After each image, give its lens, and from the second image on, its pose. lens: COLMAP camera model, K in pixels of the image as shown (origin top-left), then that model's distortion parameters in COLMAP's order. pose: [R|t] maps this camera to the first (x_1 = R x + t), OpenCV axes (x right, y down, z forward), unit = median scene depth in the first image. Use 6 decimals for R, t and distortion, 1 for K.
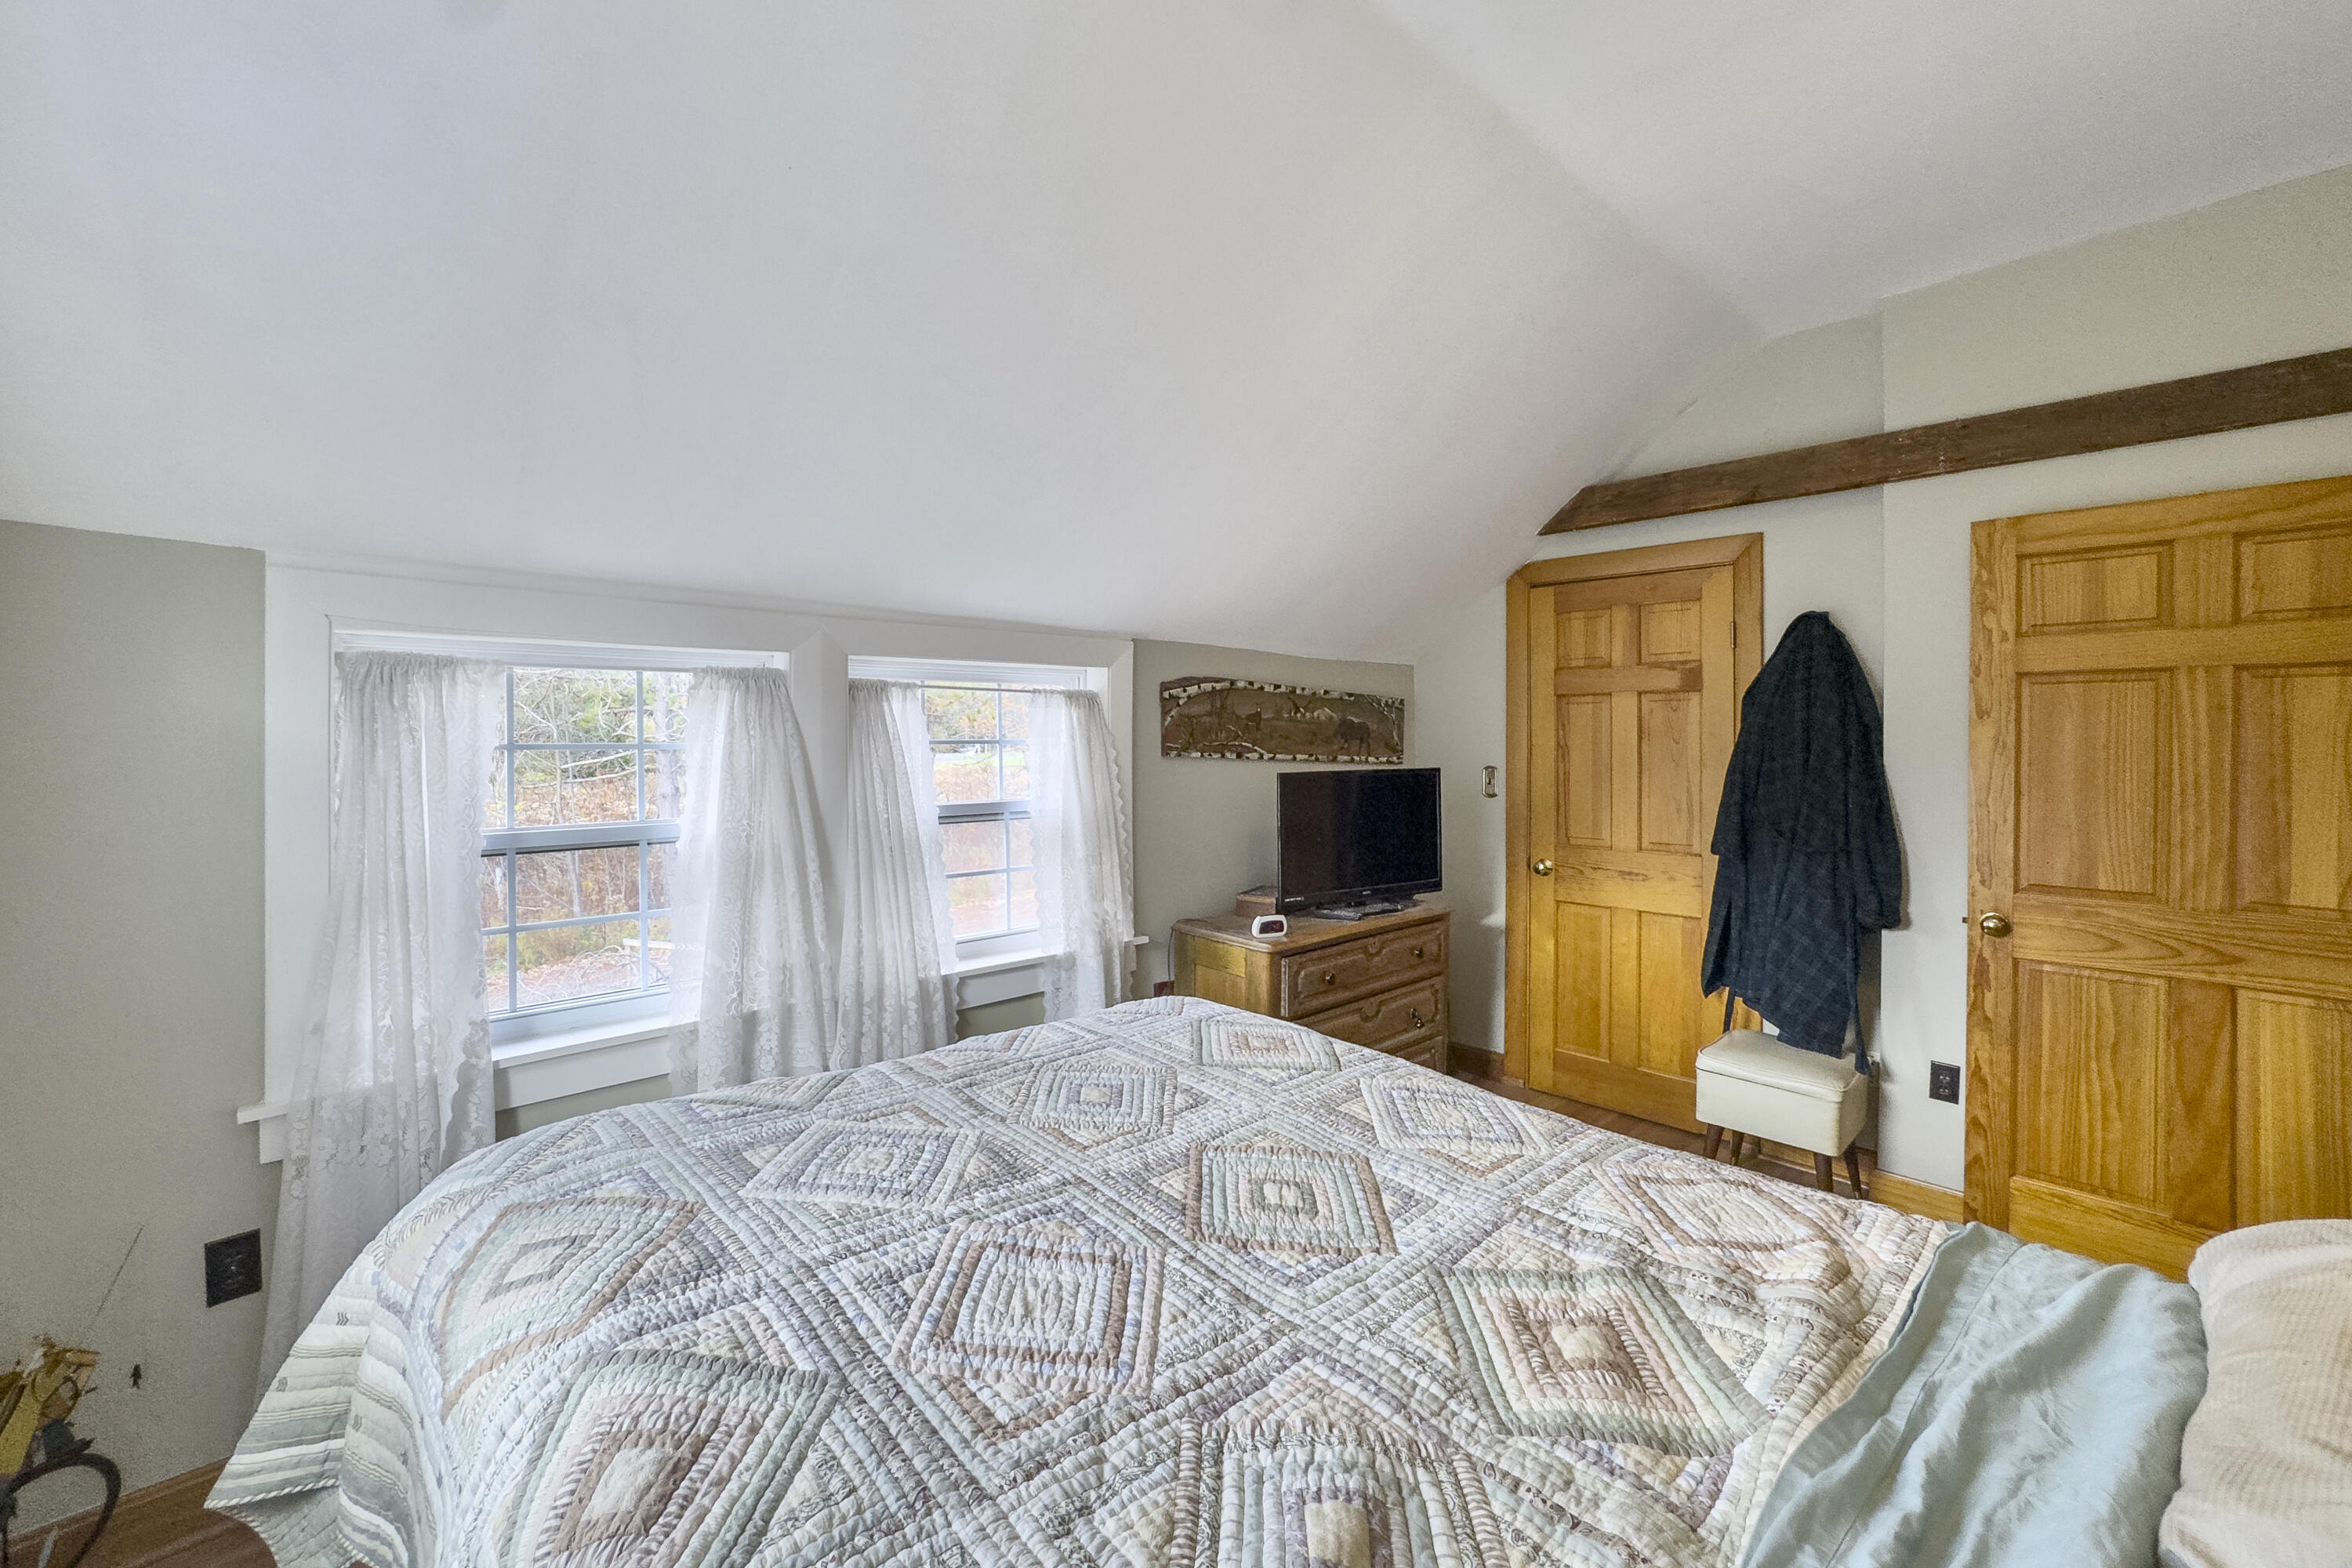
lens RADIAL K [[986.6, 0, 1176.0], [0, 986.6, 784.0], [0, 0, 1]] dist [-0.000820, -0.000084]
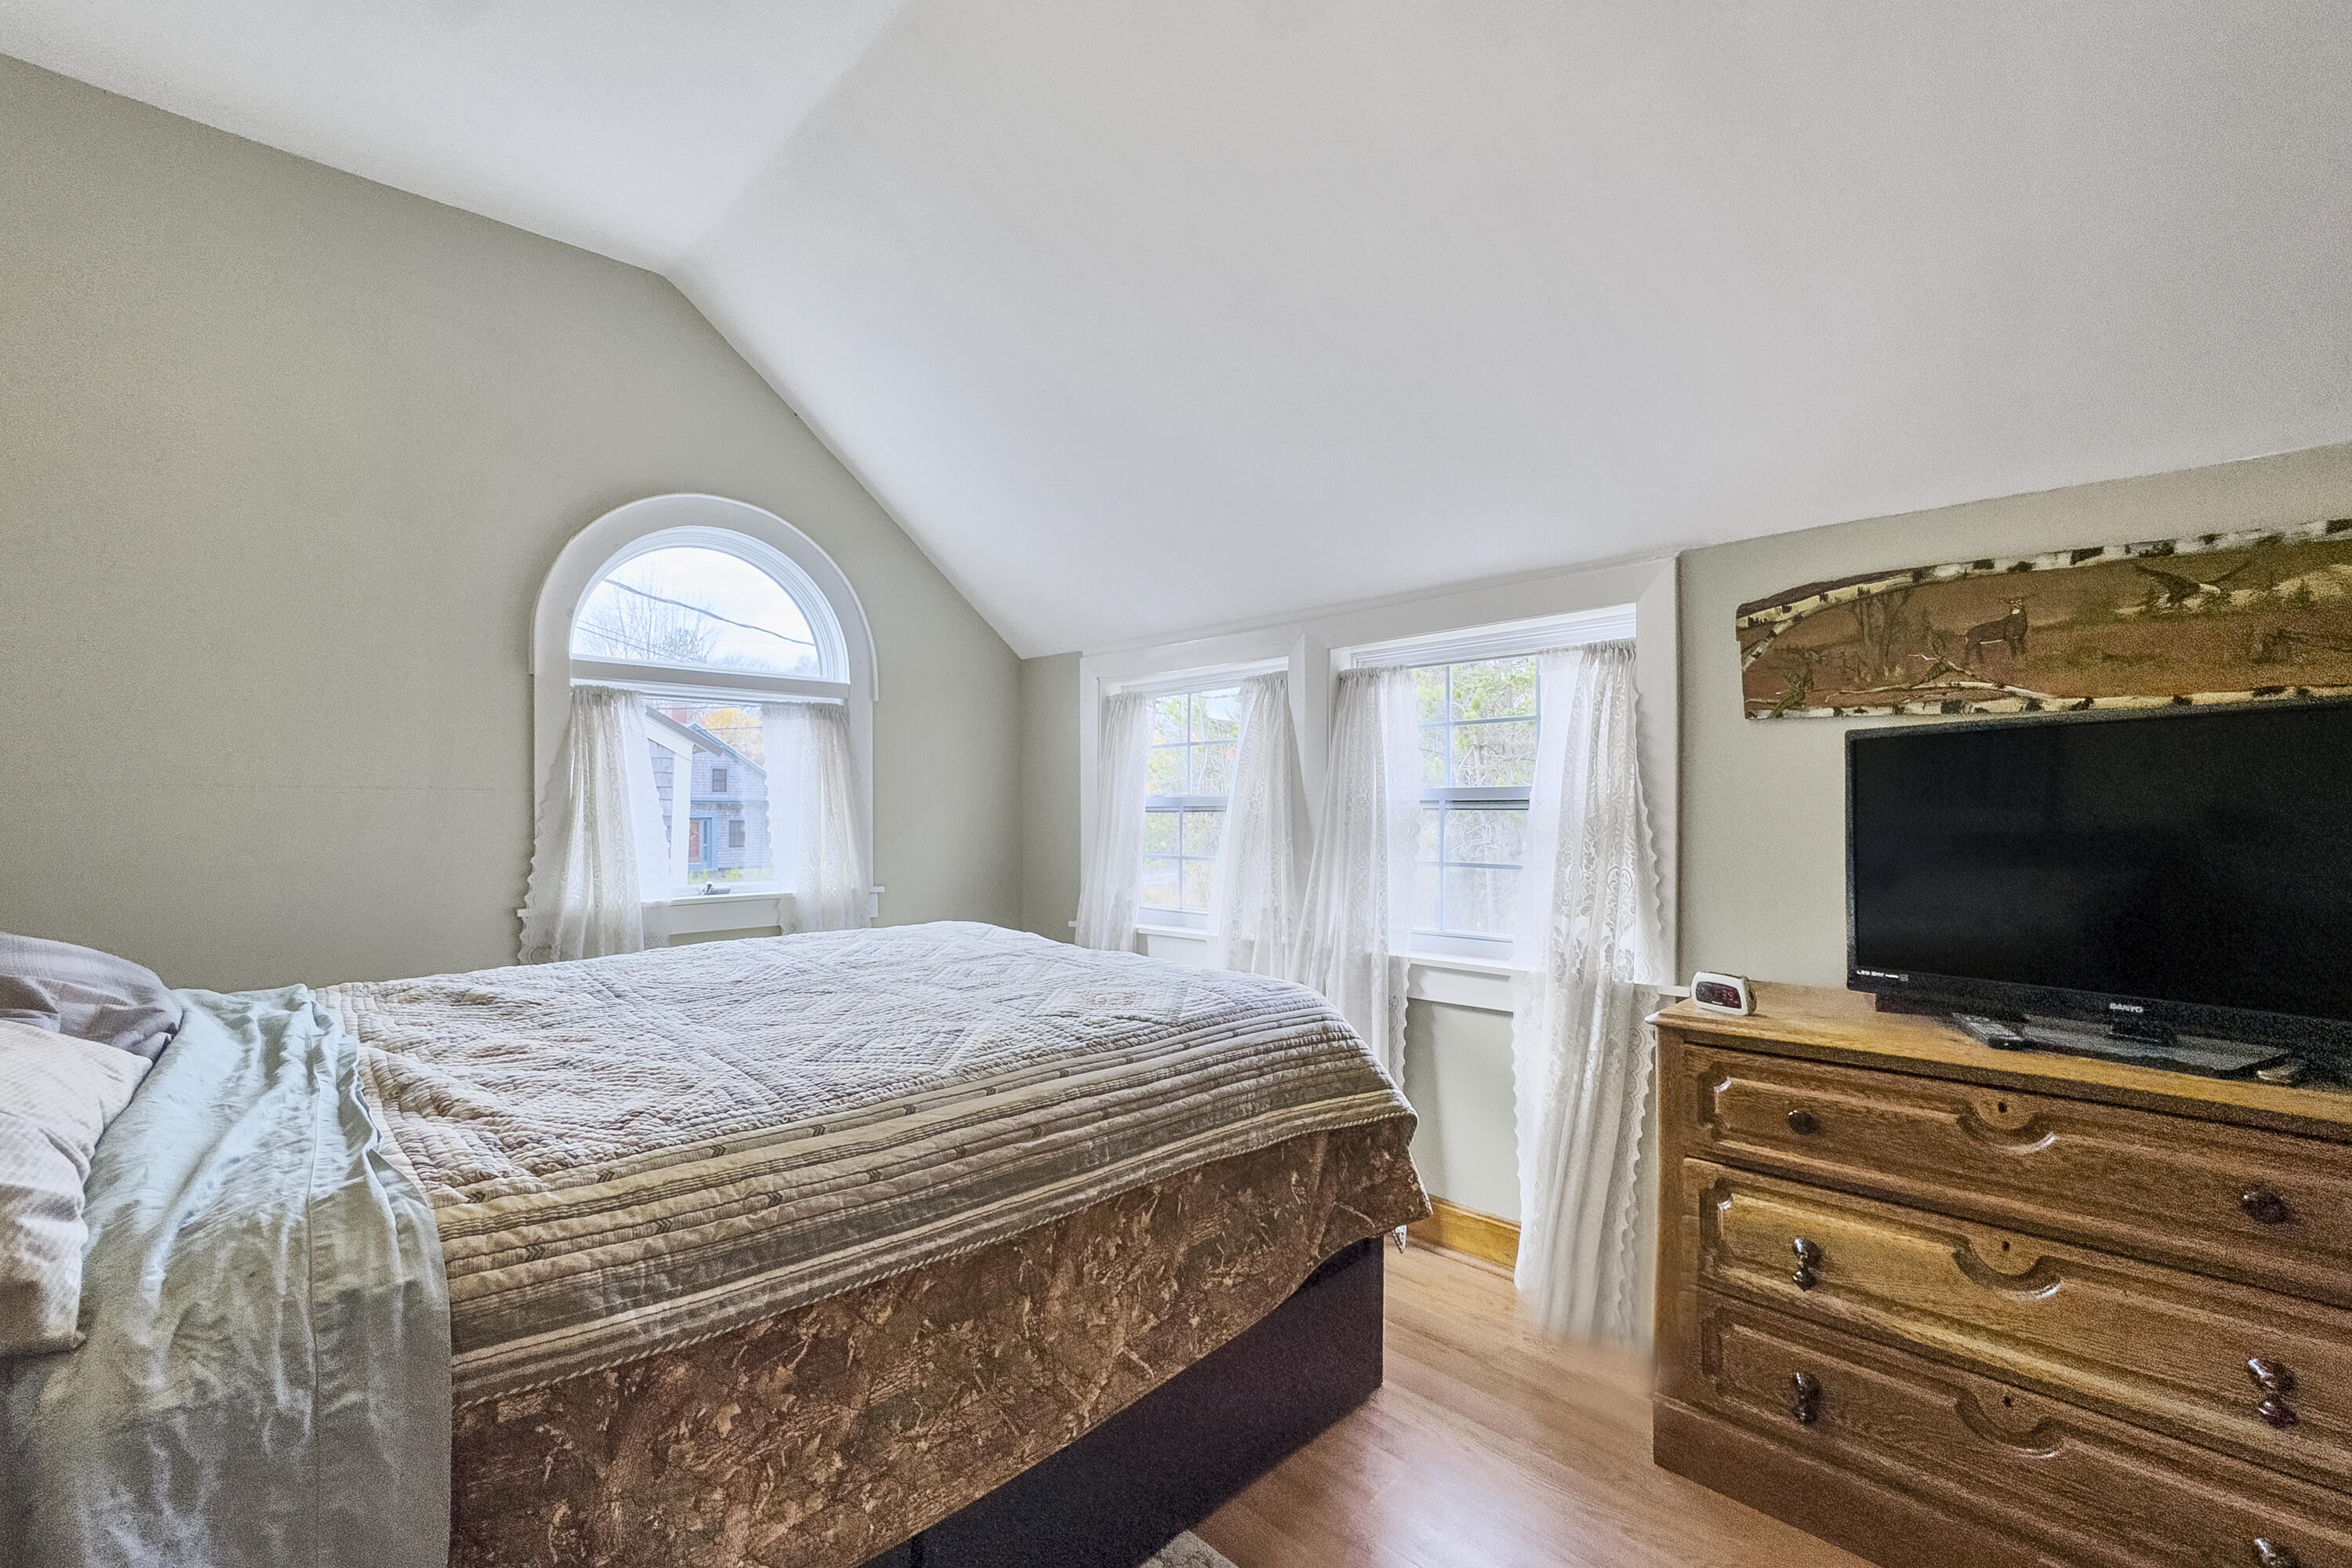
lens RADIAL K [[1059.3, 0, 1176.0], [0, 1059.3, 784.0], [0, 0, 1]] dist [0.001034, 0.000277]
pose [[0.034522, -0.000610, -0.999404, 0.665951], [-0.010022, 0.999949, -0.000956, 0.019102], [0.999354, 0.010049, 0.034514, 0.606595]]
